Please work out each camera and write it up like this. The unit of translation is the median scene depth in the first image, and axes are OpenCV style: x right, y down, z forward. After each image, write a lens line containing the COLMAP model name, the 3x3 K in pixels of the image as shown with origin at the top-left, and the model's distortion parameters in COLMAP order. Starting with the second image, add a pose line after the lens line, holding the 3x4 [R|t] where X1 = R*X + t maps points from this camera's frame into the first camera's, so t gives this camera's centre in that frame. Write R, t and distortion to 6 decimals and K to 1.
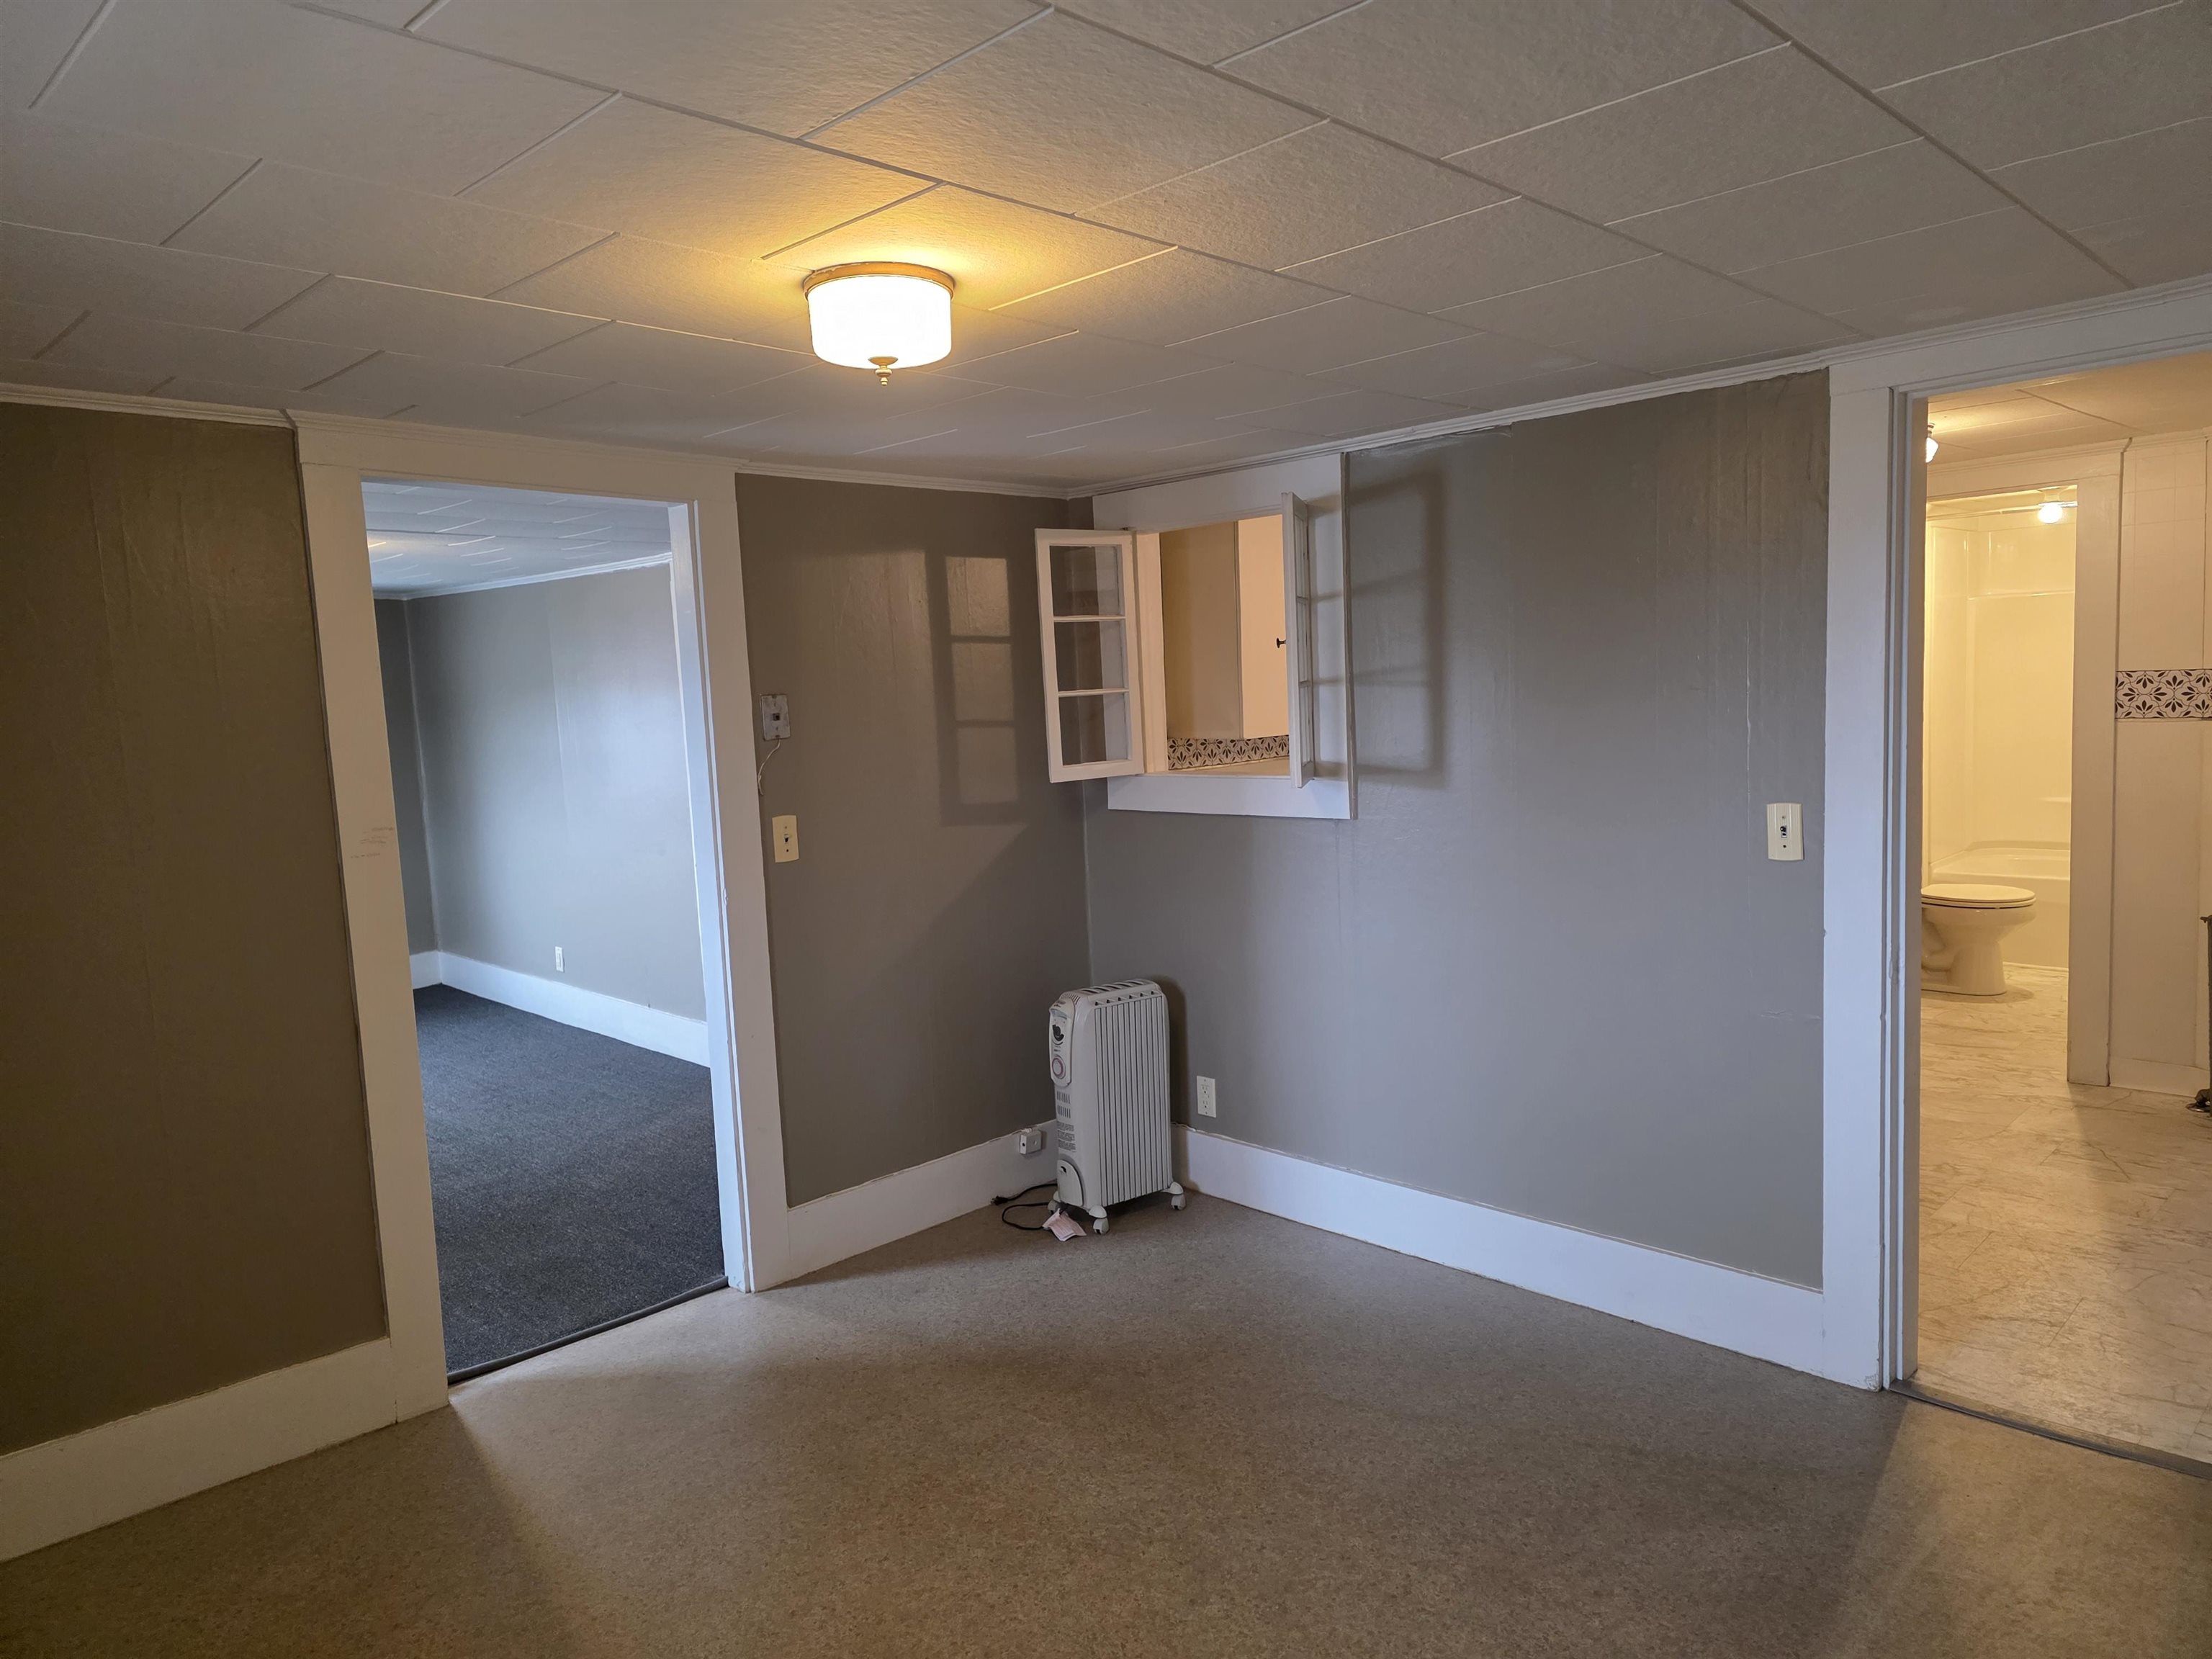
lens RADIAL K [[1491.9, 0, 1106.0], [0, 1491.9, 829.5], [0, 0, 1]] dist [0.117112, -0.140492]
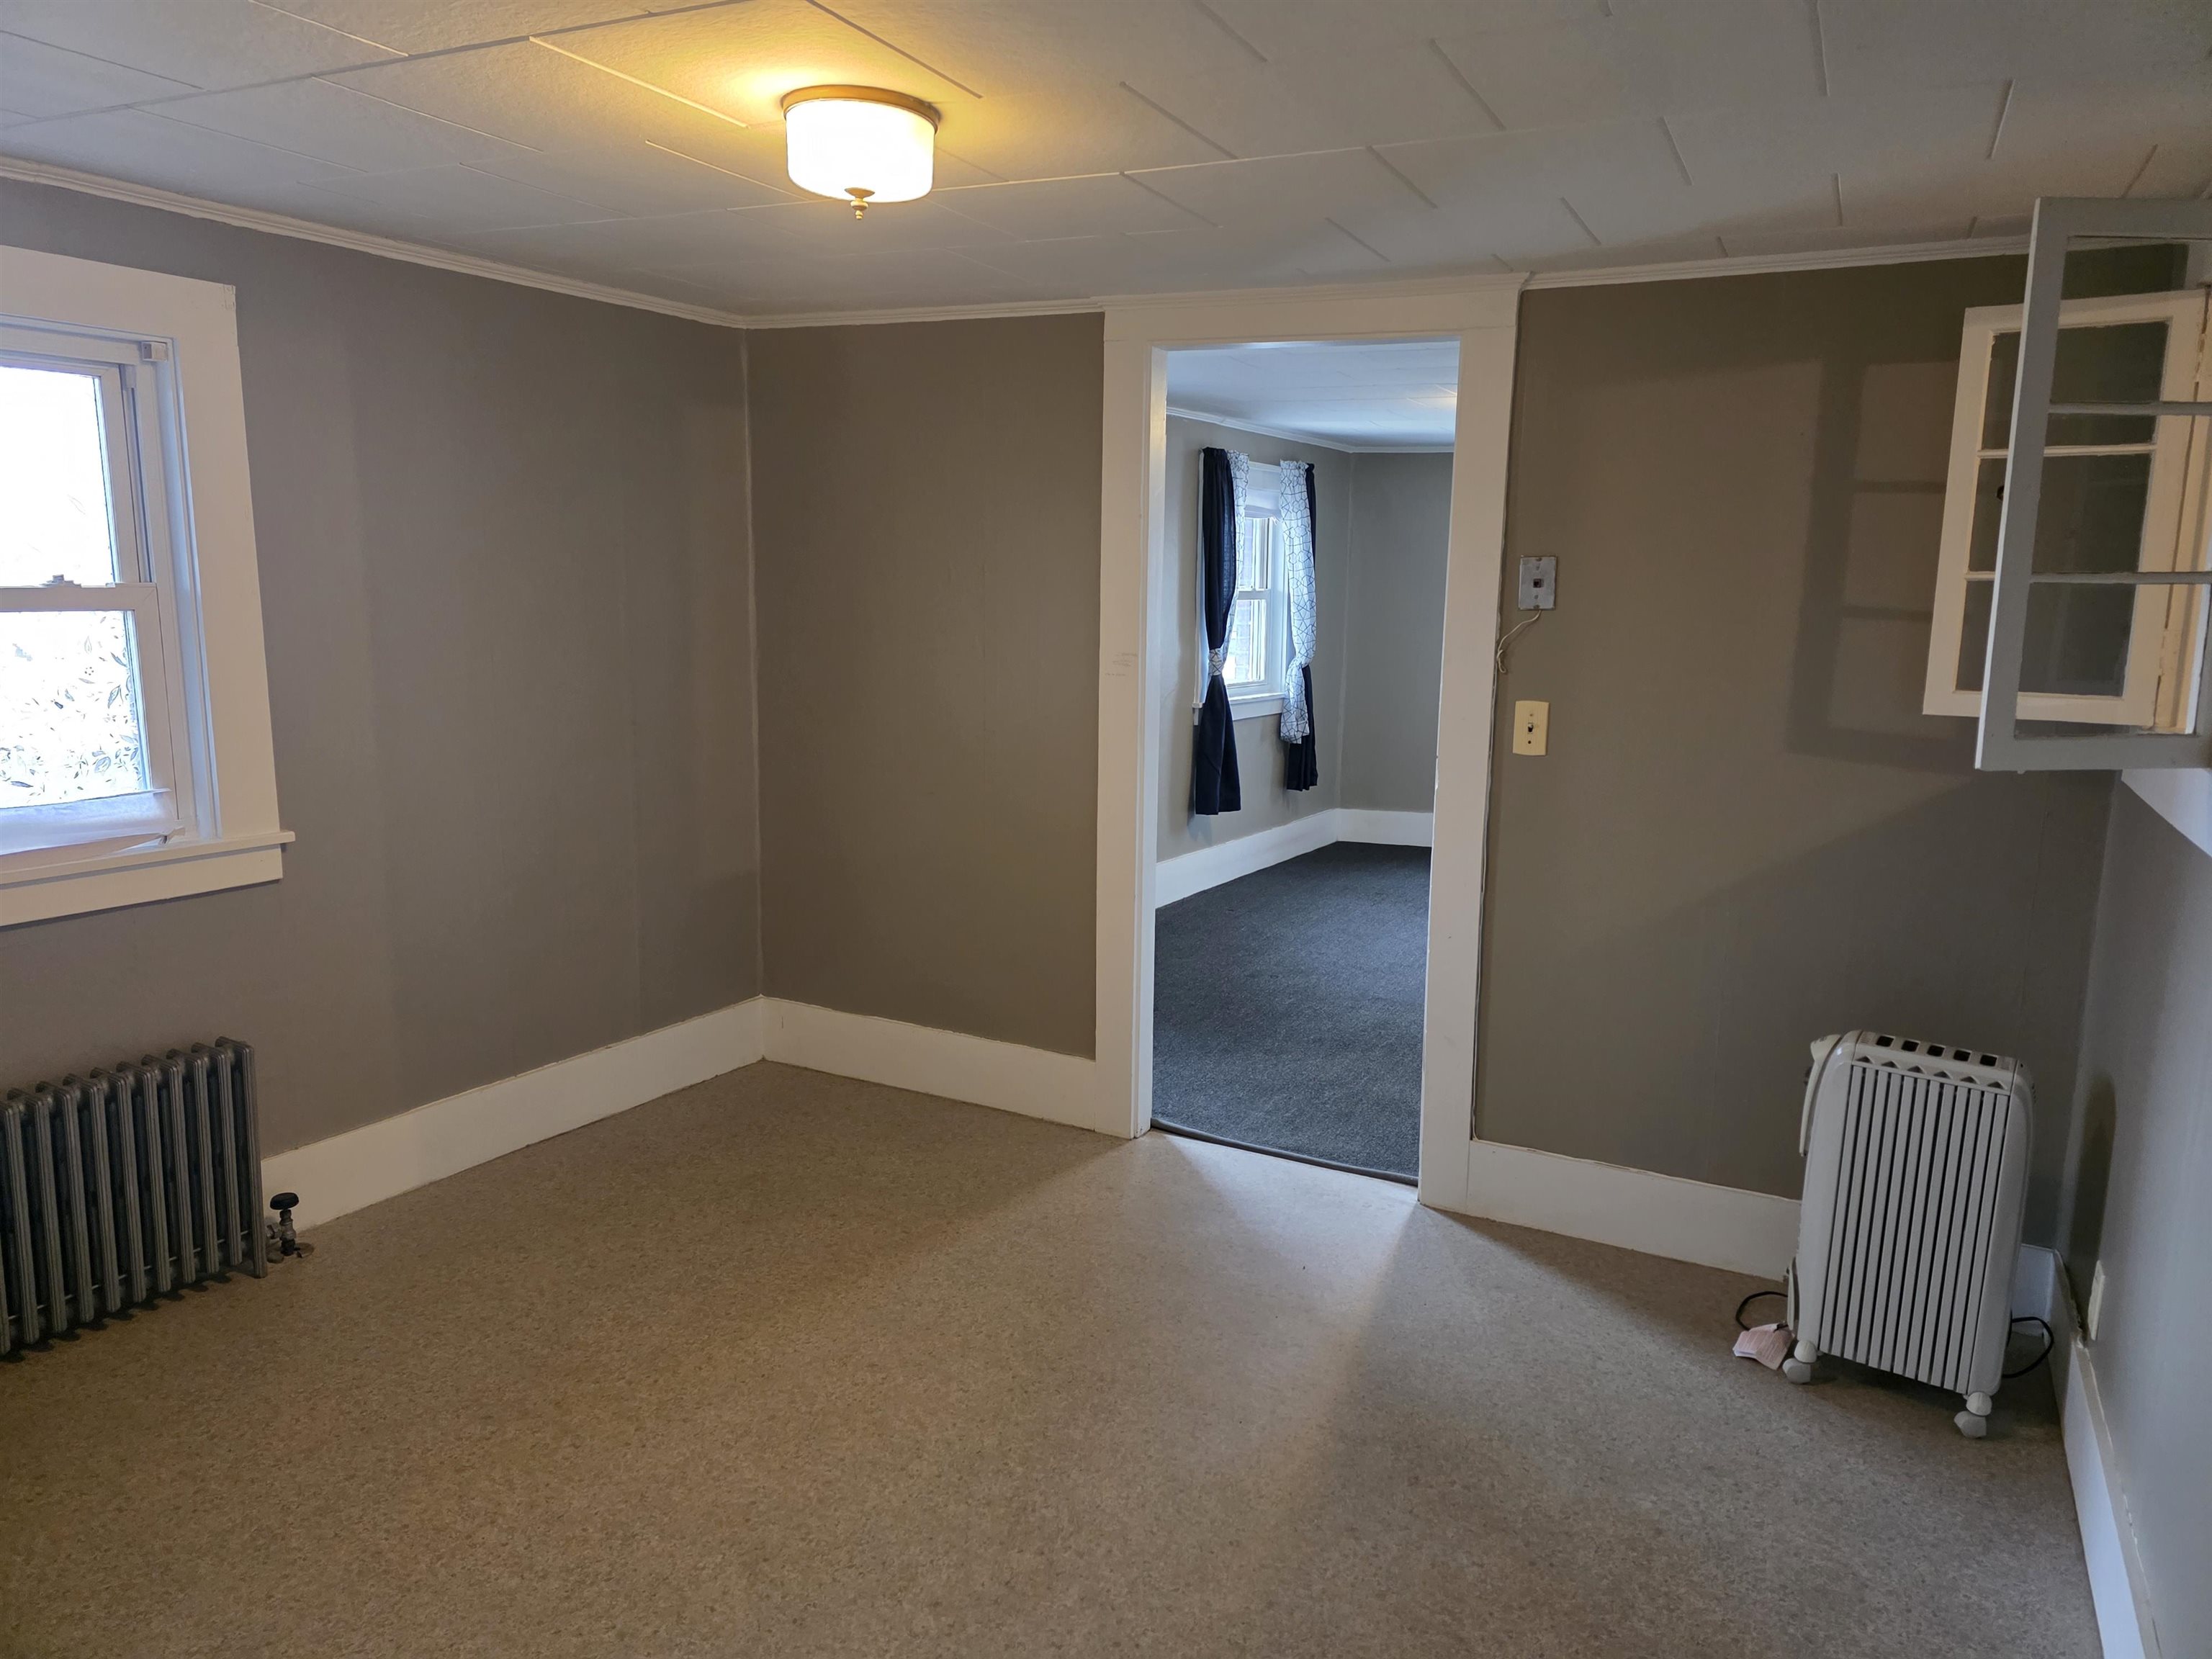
lens RADIAL K [[1481.5, 0, 1111.0], [0, 1481.5, 811.1], [0, 0, 1]] dist [0.042101, 0.000019]
pose [[0.298483, 0.200269, -0.933167, 0.517407], [-0.126035, 0.977445, 0.169458, -0.061180], [0.946057, 0.067032, 0.316992, 0.514029]]
